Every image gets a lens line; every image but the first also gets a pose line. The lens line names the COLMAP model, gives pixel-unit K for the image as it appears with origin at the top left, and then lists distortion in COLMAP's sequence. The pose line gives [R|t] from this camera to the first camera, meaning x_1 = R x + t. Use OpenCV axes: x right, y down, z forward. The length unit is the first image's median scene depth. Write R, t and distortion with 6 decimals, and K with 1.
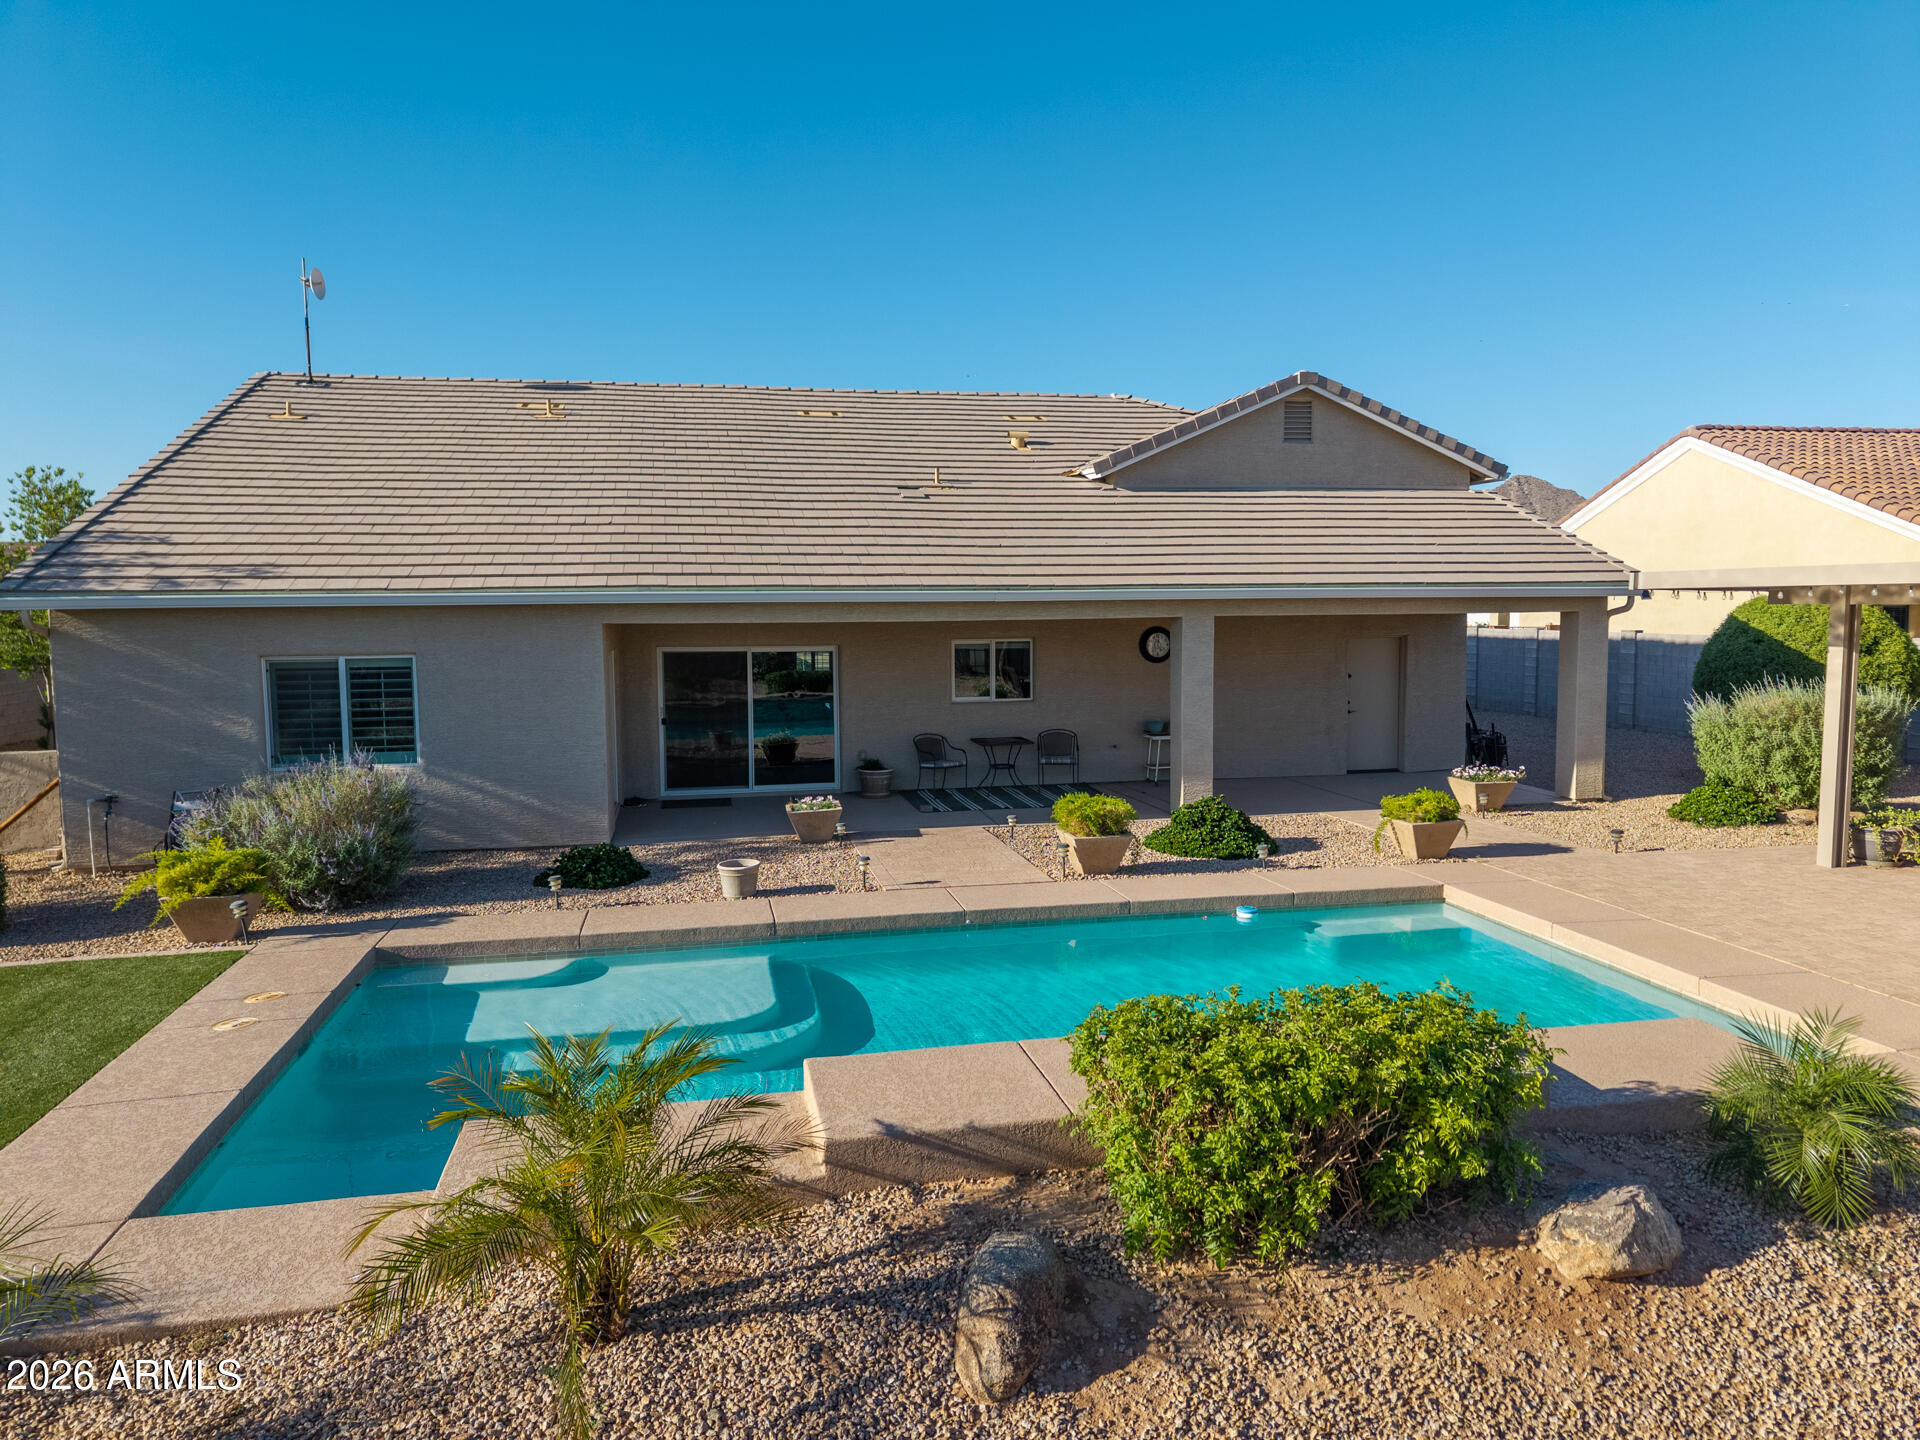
lens RADIAL K [[1284.1, 0, 958.3], [0, 1284.1, 702.5], [0, 0, 1]] dist [0.020813, -0.022666]
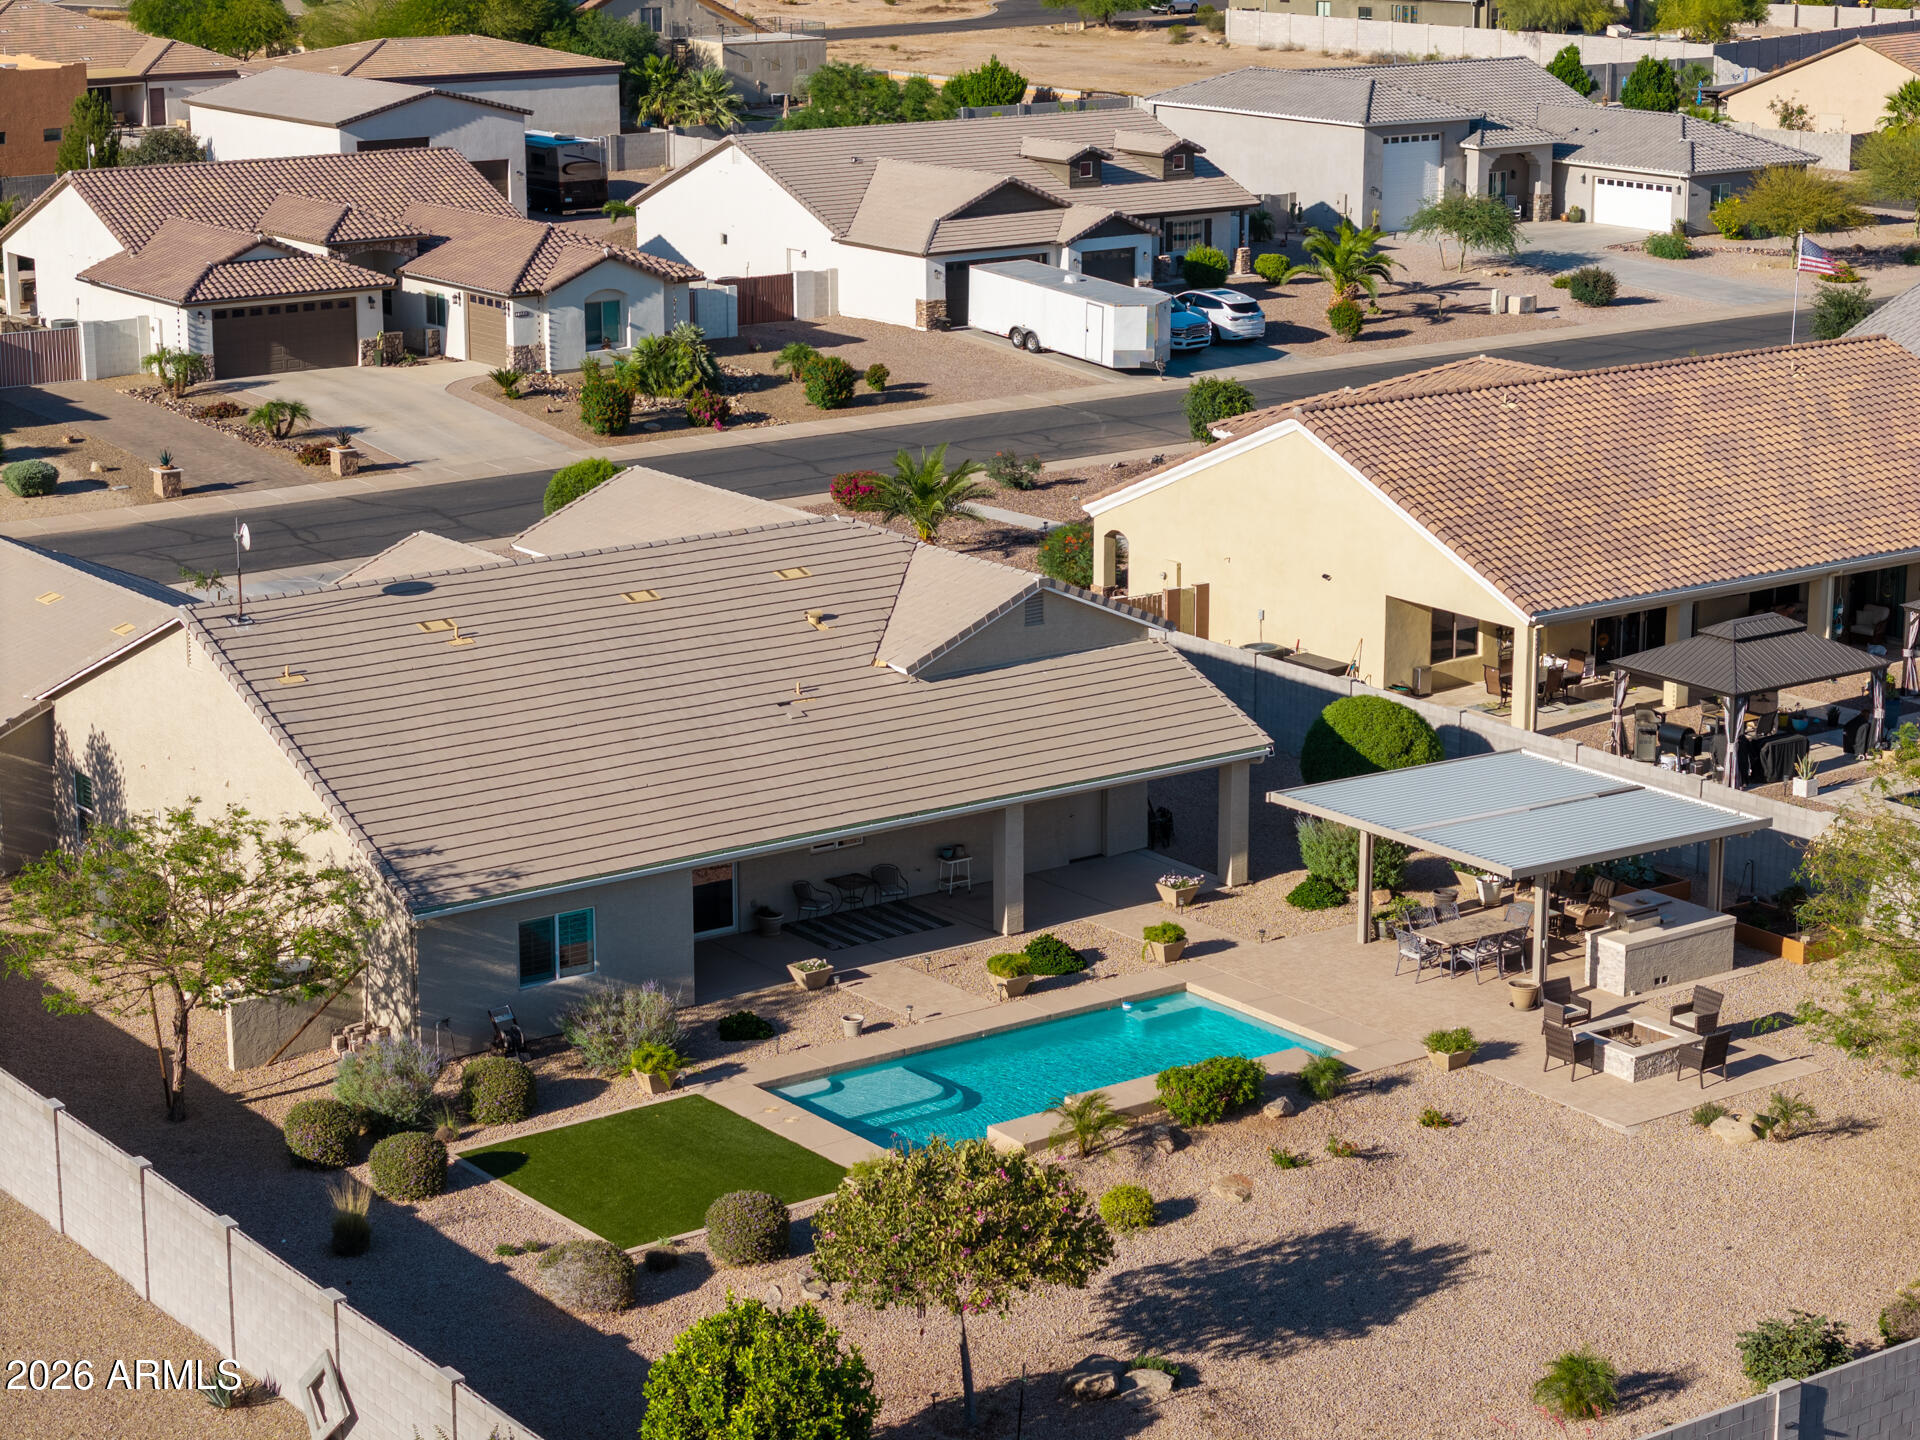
lens RADIAL K [[3821.7, 0, 970.9], [0, 3821.7, 718.6], [0, 0, 1]] dist [-0.013395, 0.000000]
pose [[0.909647, -0.092835, 0.404875, -2.234174], [0.025118, 0.985216, 0.169468, -1.246200], [-0.414622, -0.143986, 0.898530, -4.018886]]
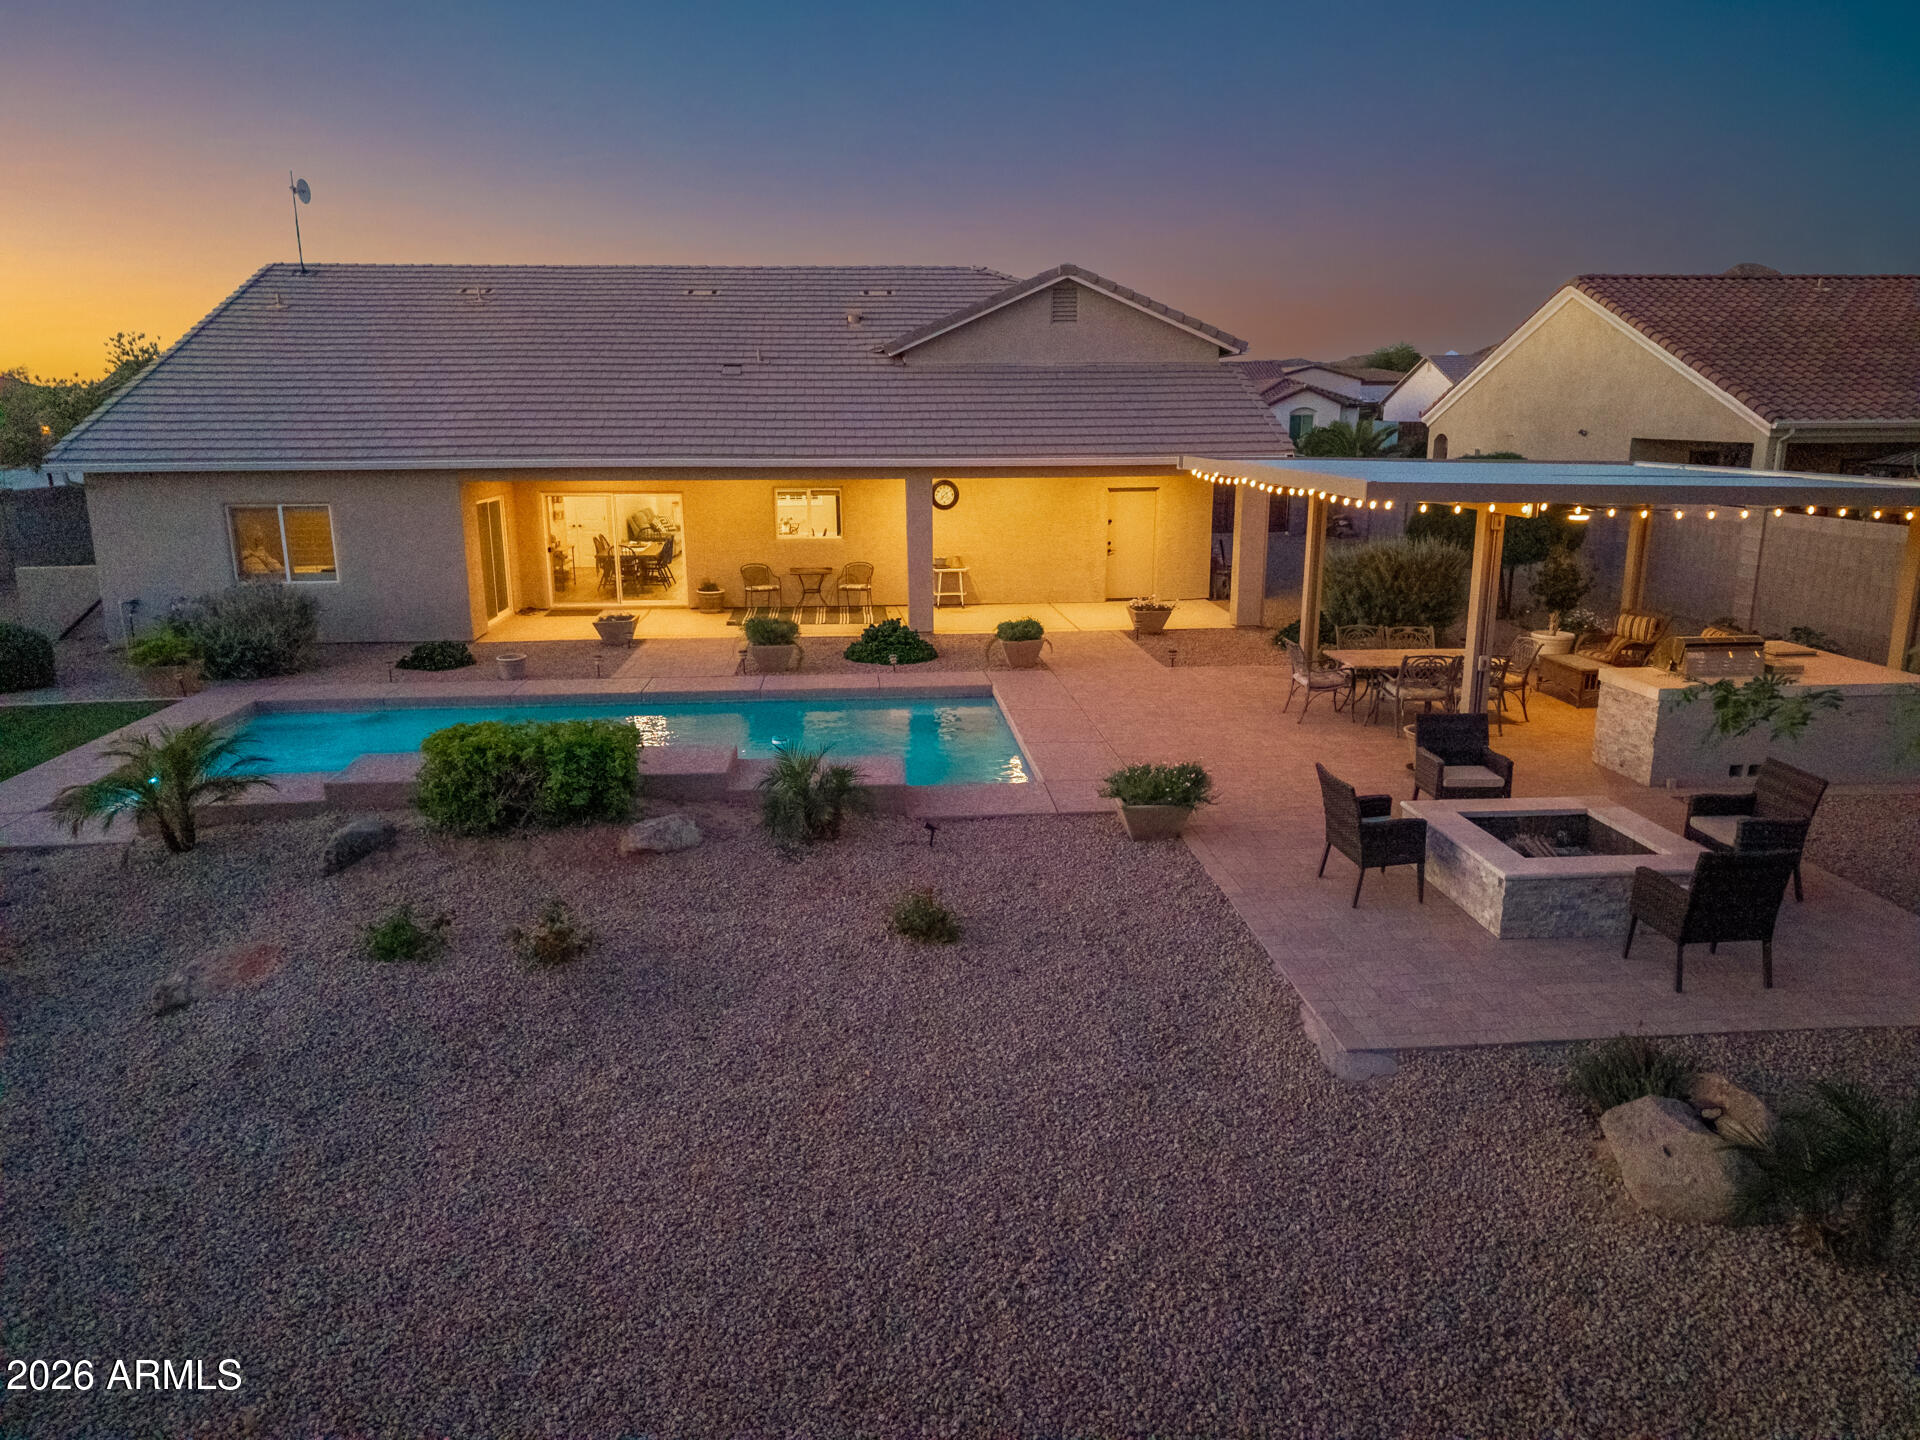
lens RADIAL K [[1284.1, 0, 958.4], [0, 1284.1, 713.6], [0, 0, 1]] dist [0.020813, -0.022666]
pose [[0.992792, 0.031680, -0.115586, 0.513916], [-0.013106, 0.987345, 0.158046, -0.050219], [0.119131, -0.155392, 0.980643, -0.401715]]
